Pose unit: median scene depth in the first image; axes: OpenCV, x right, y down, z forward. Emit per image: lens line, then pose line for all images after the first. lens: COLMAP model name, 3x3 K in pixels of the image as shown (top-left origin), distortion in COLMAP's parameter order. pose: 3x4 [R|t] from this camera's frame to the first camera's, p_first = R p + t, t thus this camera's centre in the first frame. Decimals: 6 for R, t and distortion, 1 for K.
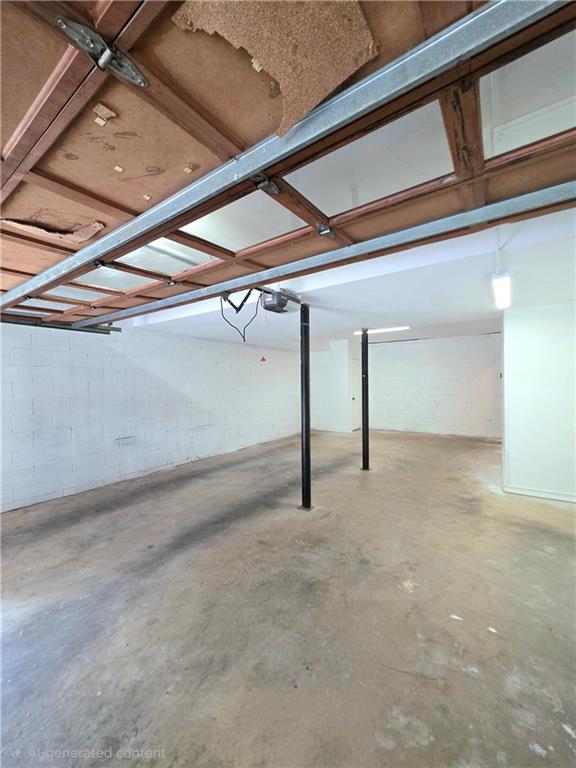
lens RADIAL K [[306.9, 0, 290.6], [0, 306.9, 383.8], [0, 0, 1]] dist [-0.004503, 0.001731]
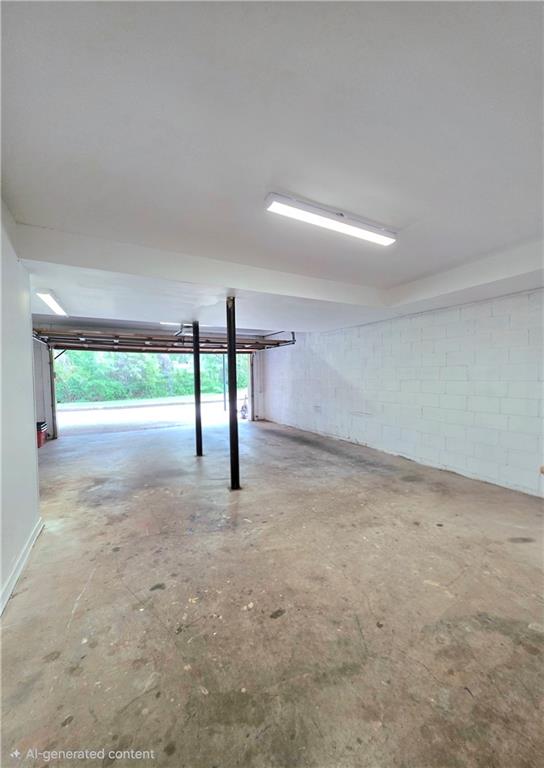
lens RADIAL K [[285.5, 0, 274.8], [0, 285.5, 385.1], [0, 0, 1]] dist [0.000154, 0.000010]
pose [[-0.434879, 0.046367, -0.899295, 0.746632], [0.011681, 0.998880, 0.045853, -0.000366], [0.900413, 0.009436, -0.434933, 1.270045]]
